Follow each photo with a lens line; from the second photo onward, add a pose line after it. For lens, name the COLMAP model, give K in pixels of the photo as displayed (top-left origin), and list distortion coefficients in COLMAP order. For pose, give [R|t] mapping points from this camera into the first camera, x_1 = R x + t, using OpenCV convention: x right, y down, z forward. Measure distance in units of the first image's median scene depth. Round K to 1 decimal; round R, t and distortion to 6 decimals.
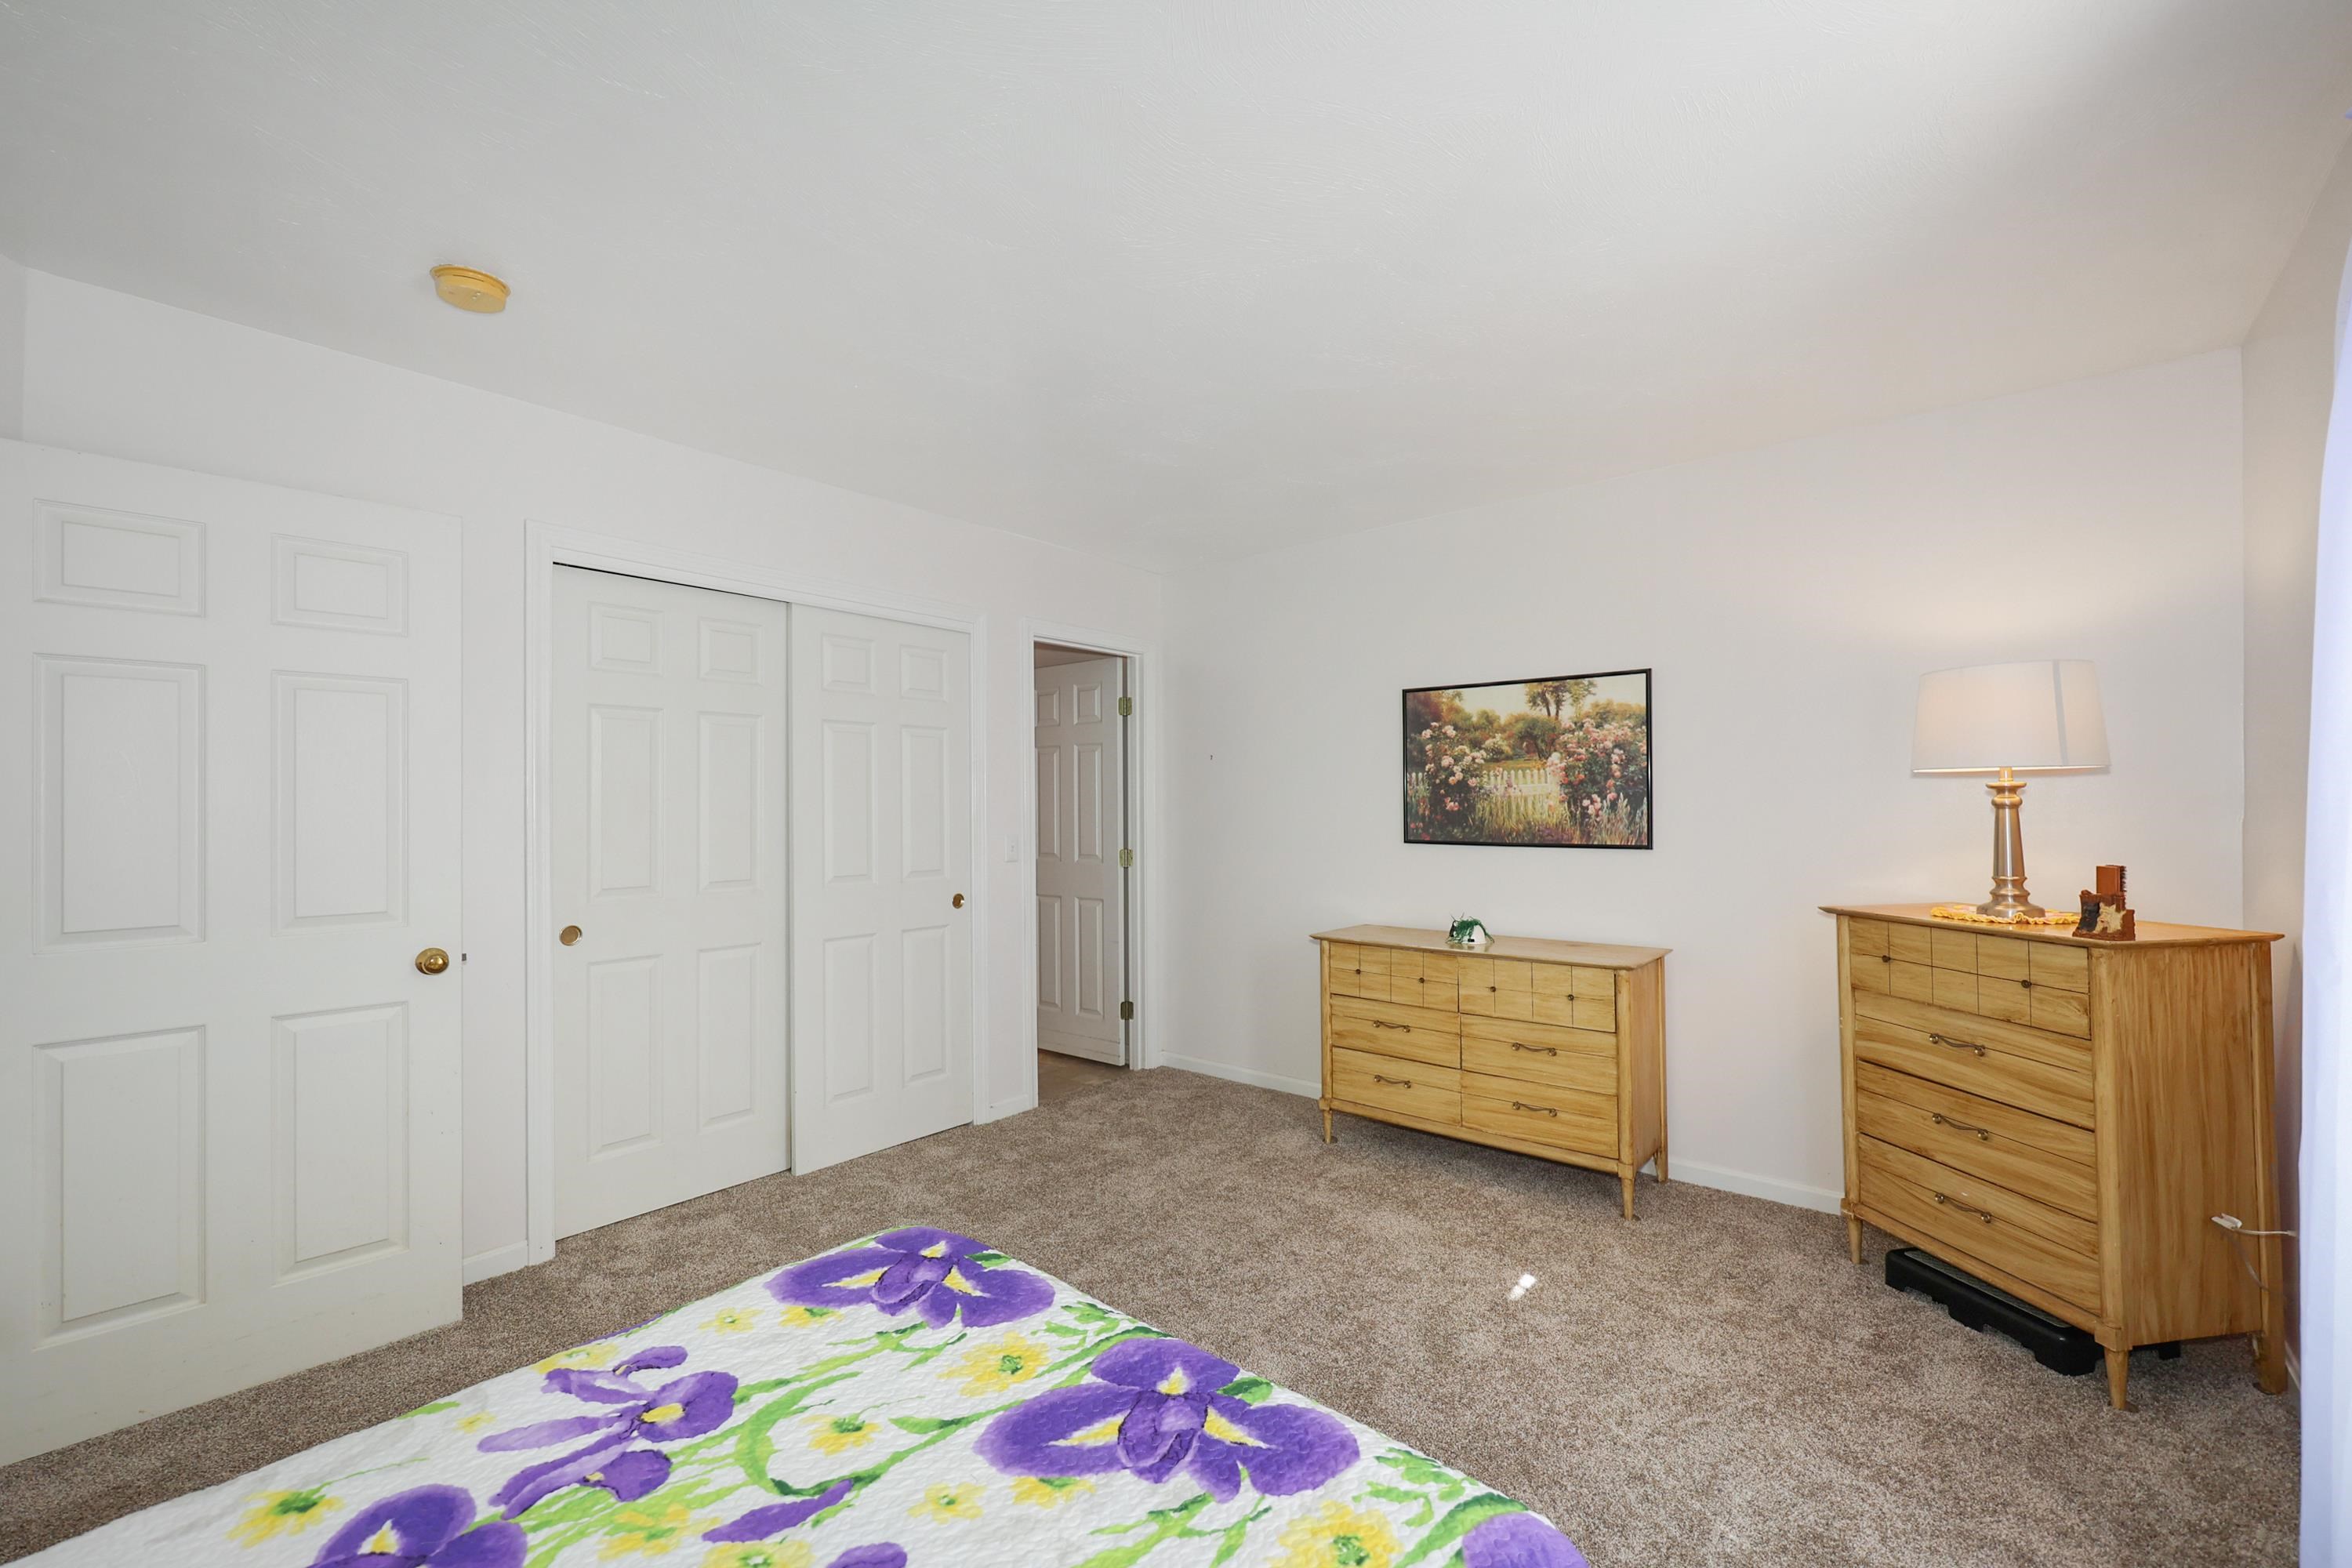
lens RADIAL K [[984.7, 0, 1178.5], [0, 984.7, 788.3], [0, 0, 1]] dist [0.007155, 0.000213]
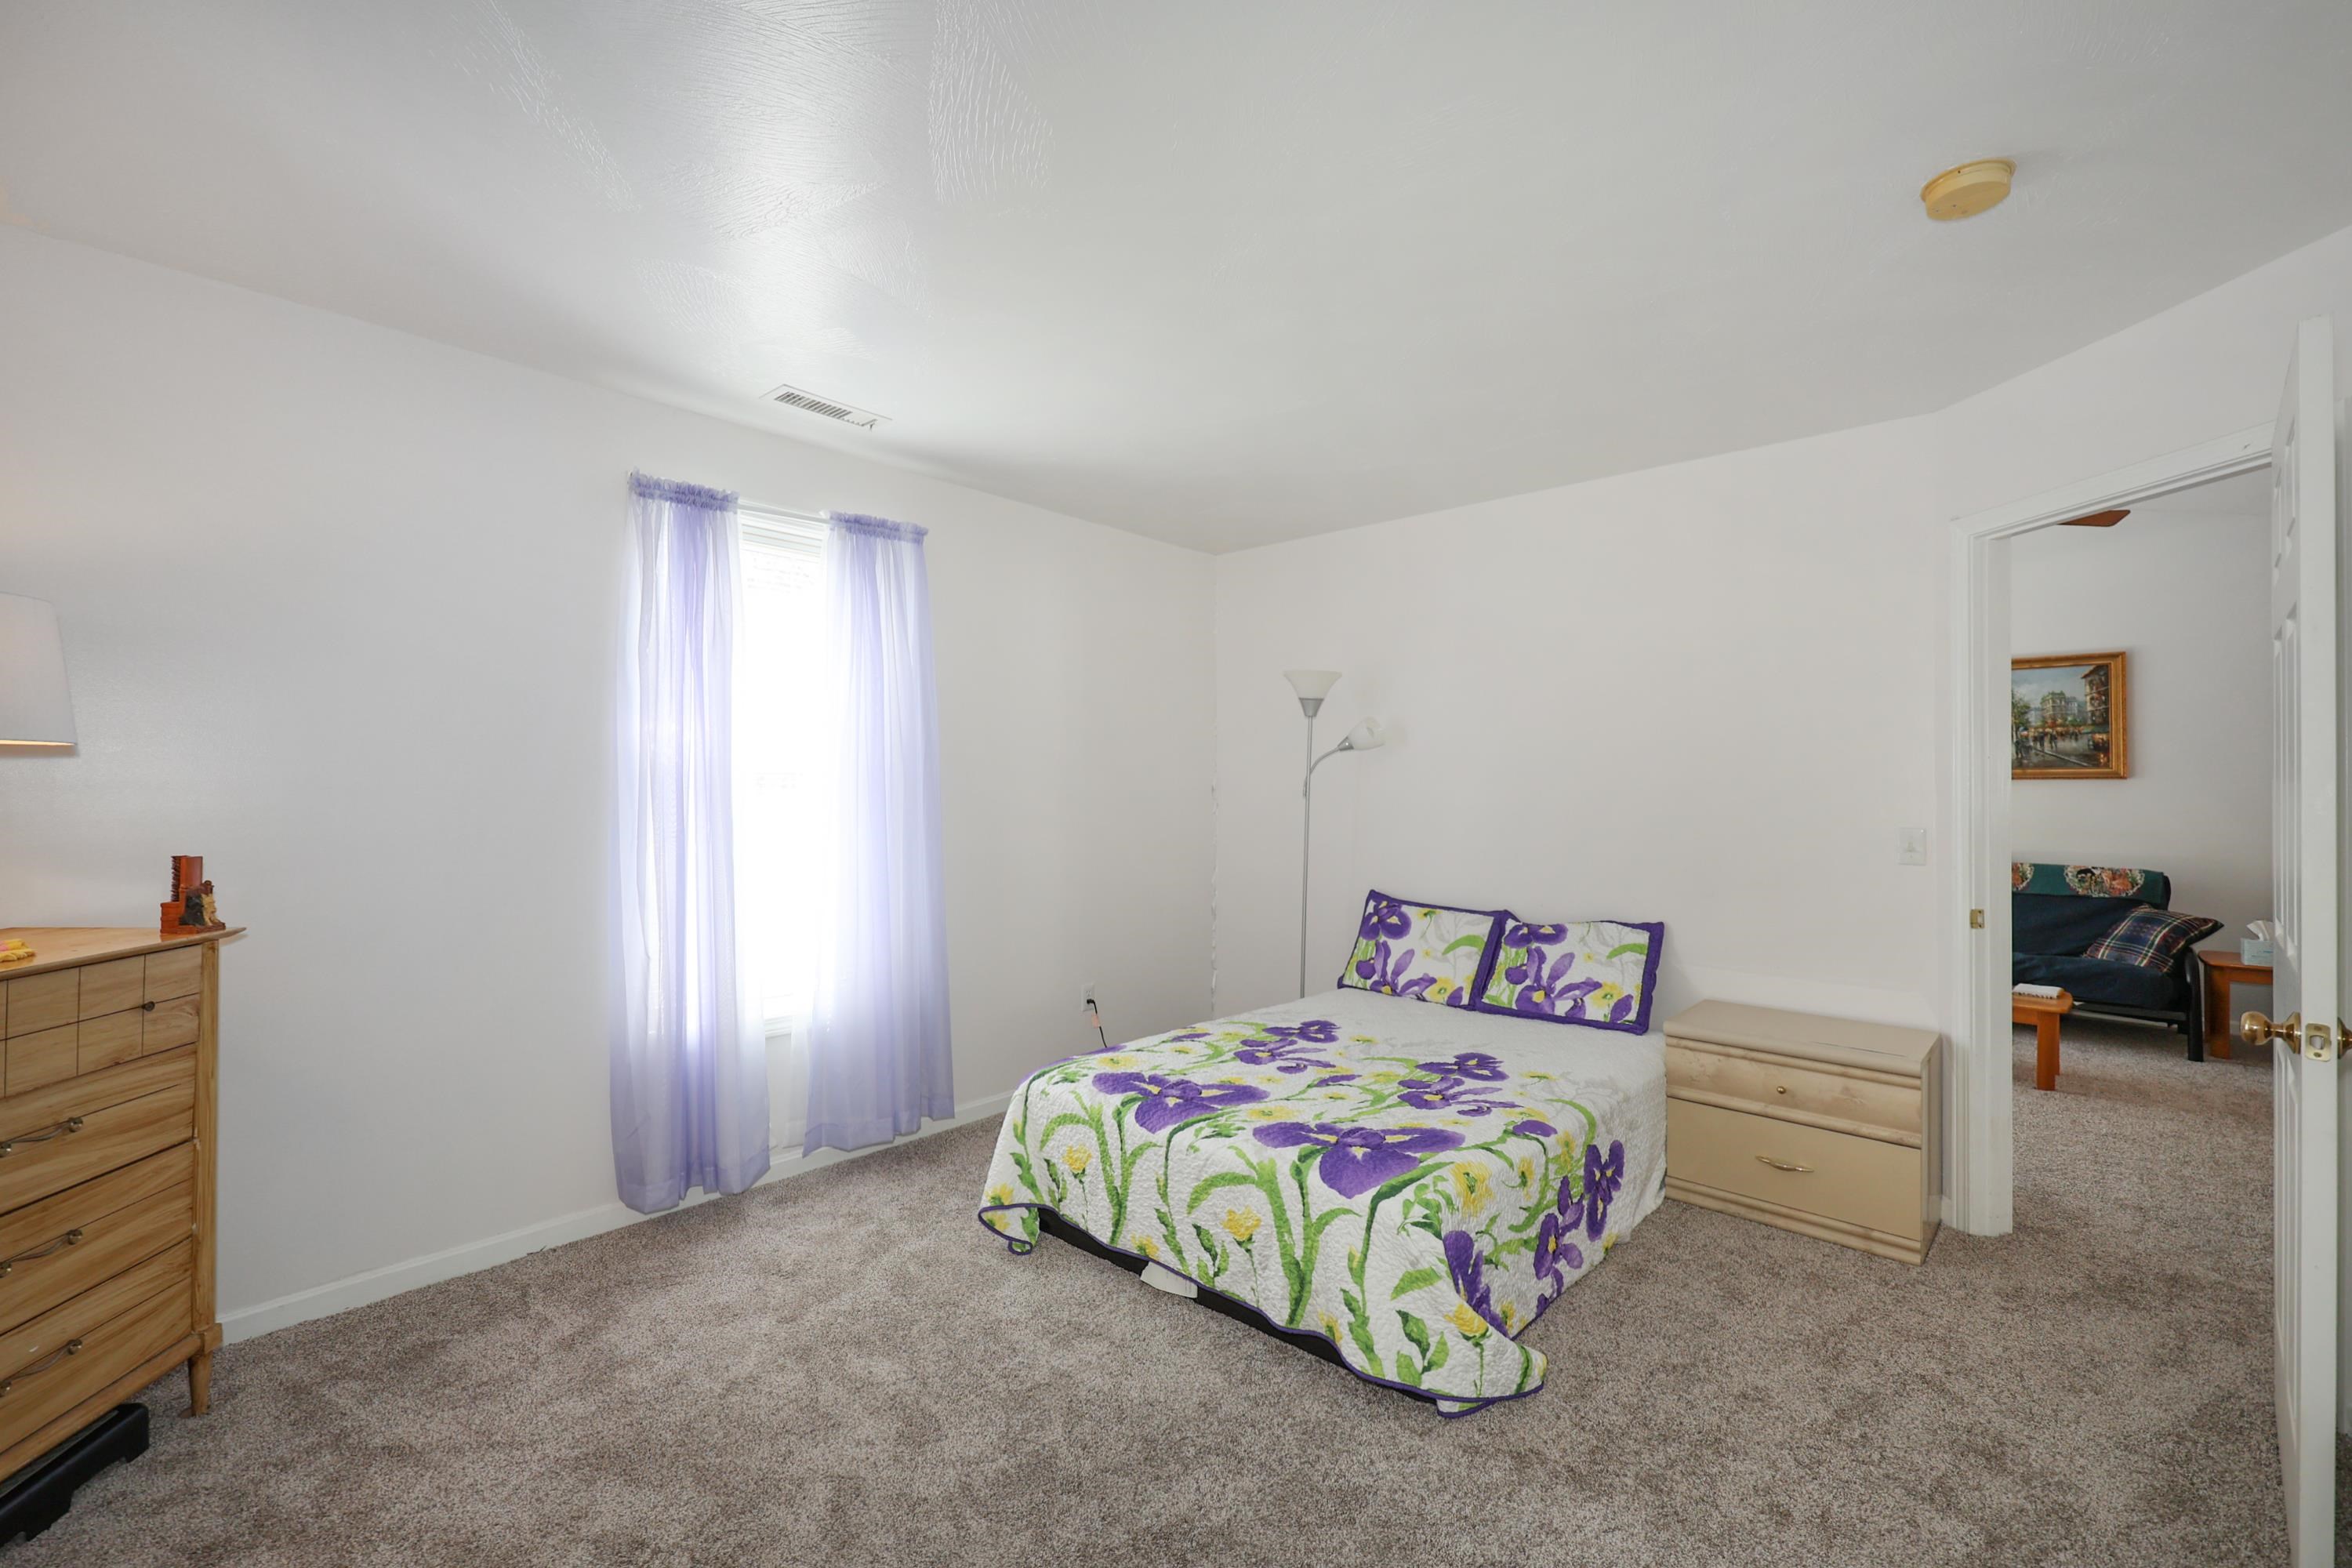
lens RADIAL K [[984.7, 0, 1193.3], [0, 984.7, 770.6], [0, 0, 1]] dist [0.007155, 0.000213]
pose [[-0.999988, 0.004260, 0.002604, -0.022248], [0.004187, 0.999615, -0.027428, 0.016473], [-0.002720, -0.027417, -0.999620, 1.237935]]
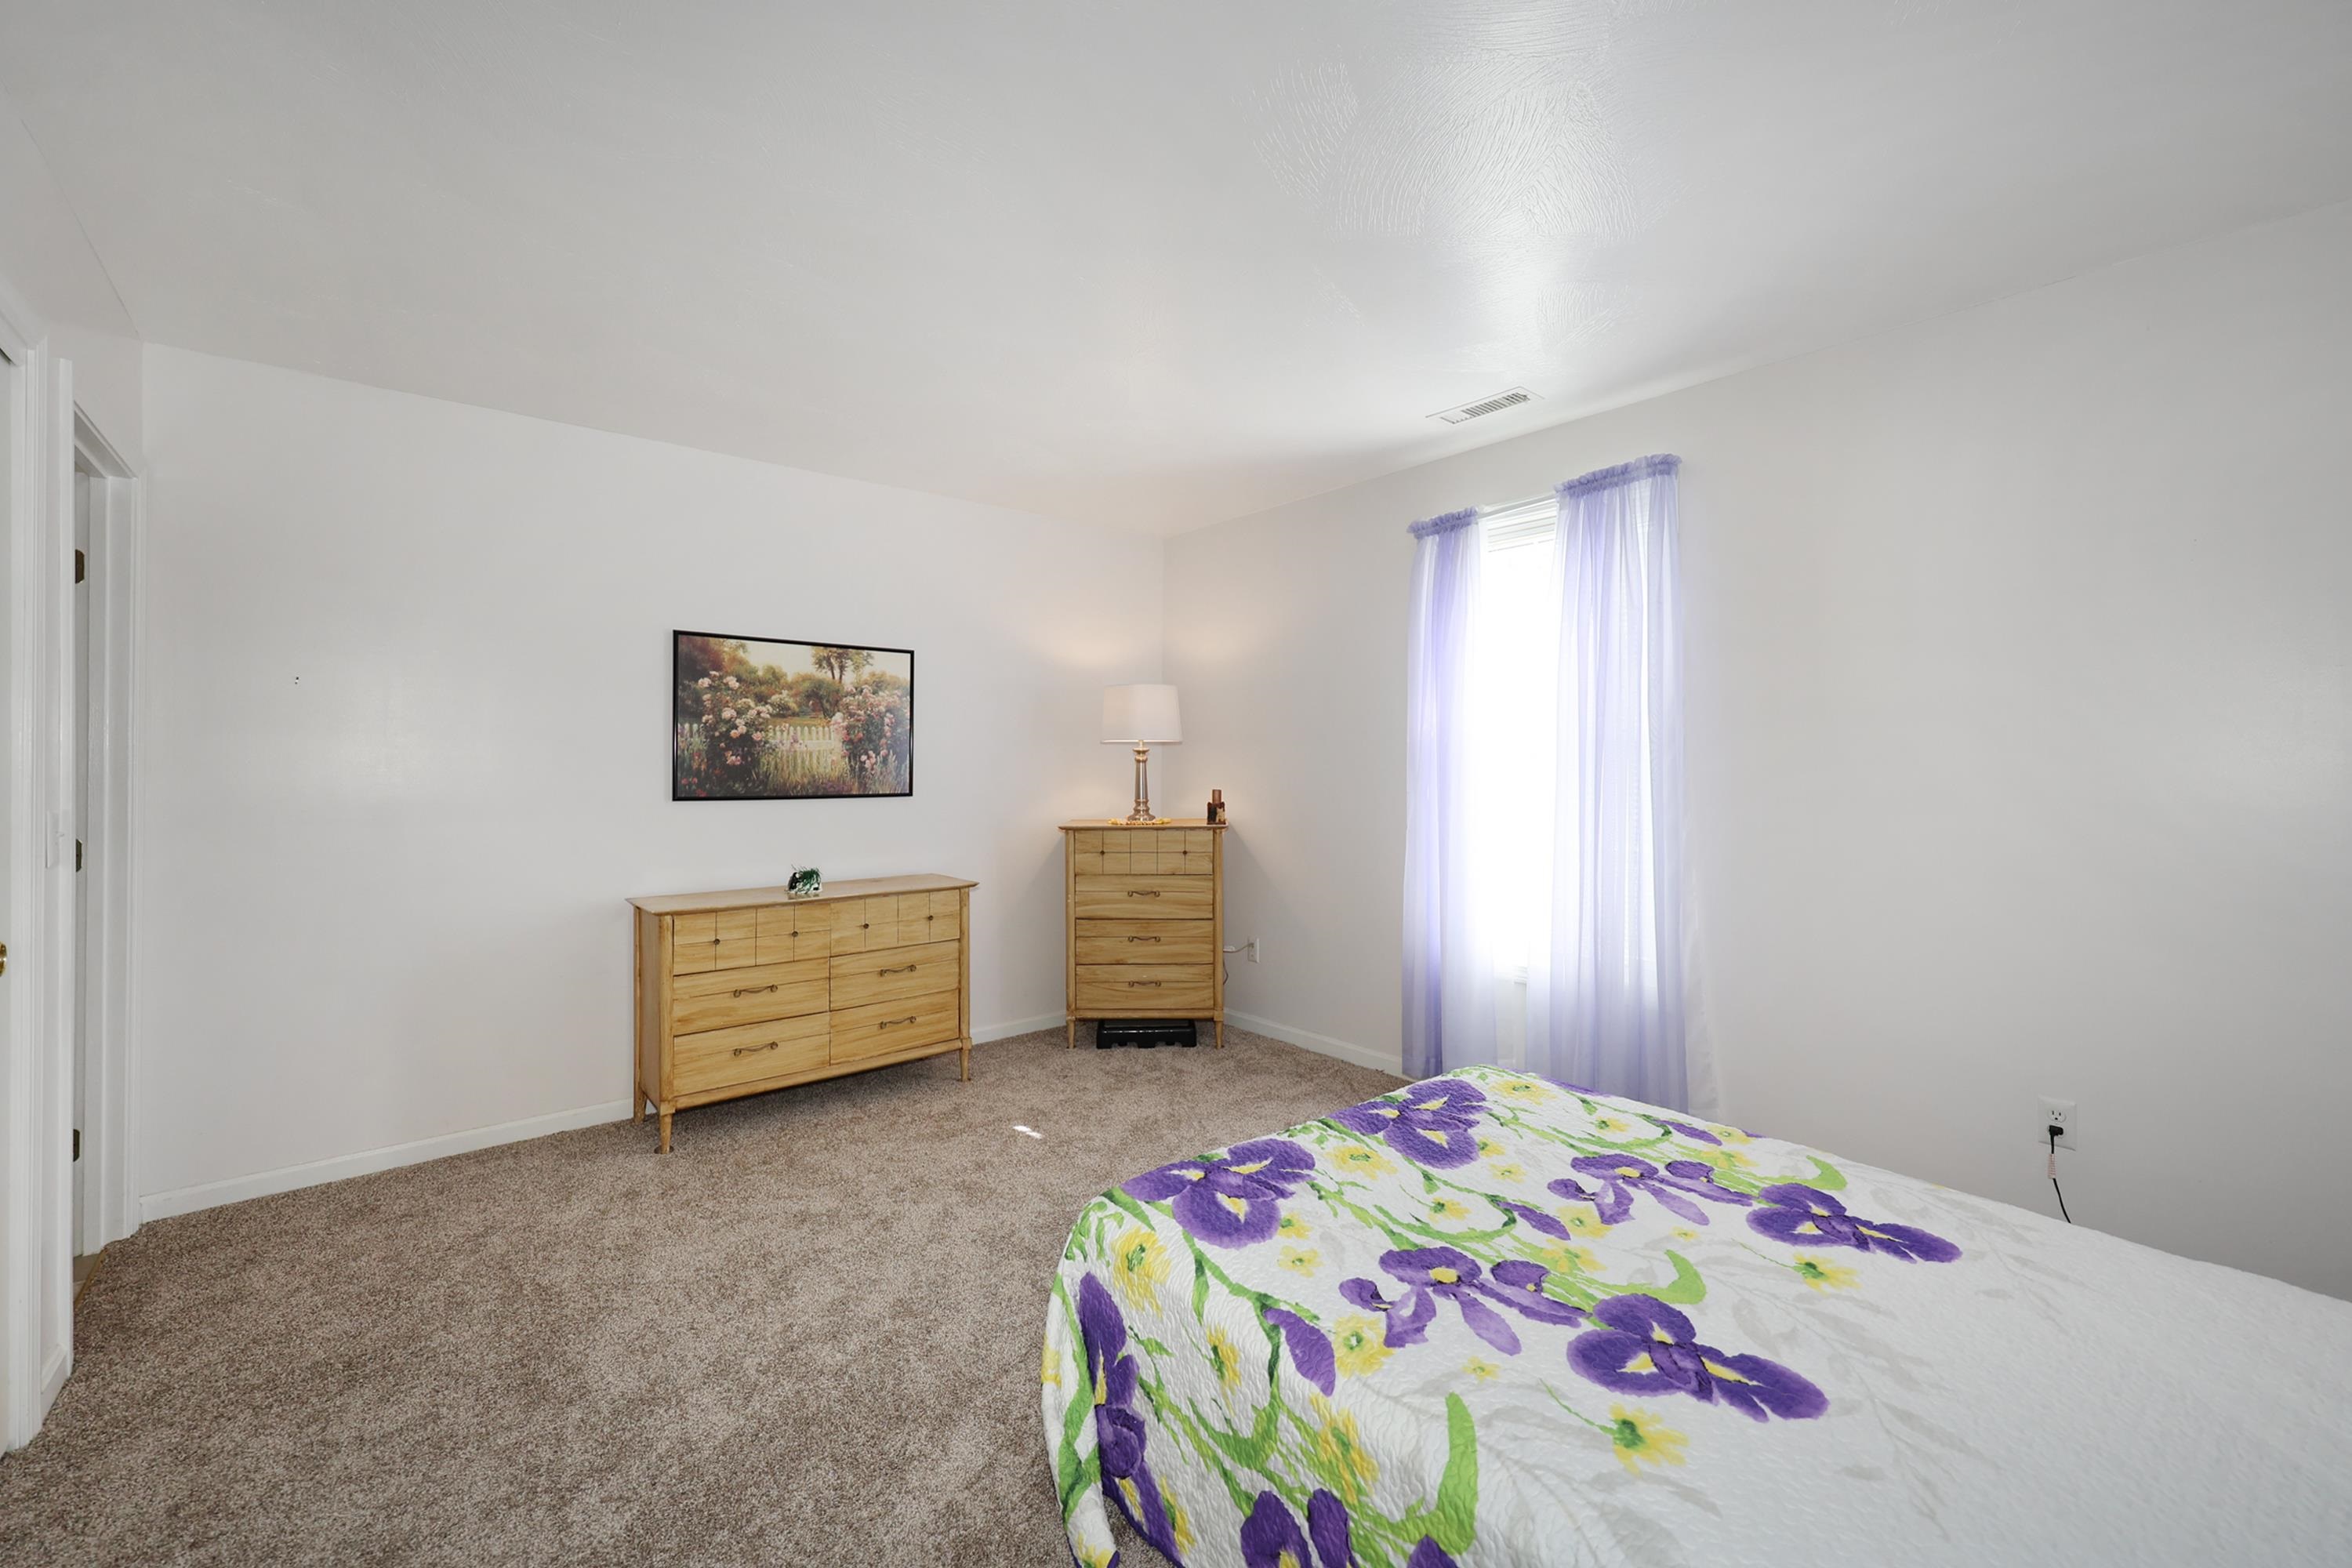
lens RADIAL K [[984.7, 0, 1202.6], [0, 984.7, 751.9], [0, 0, 1]] dist [0.007155, 0.000213]
pose [[0.140147, 0.022005, 0.989886, -0.703462], [-0.013854, 0.999699, -0.020262, 0.026554], [-0.990034, -0.010874, 0.140410, 0.468141]]
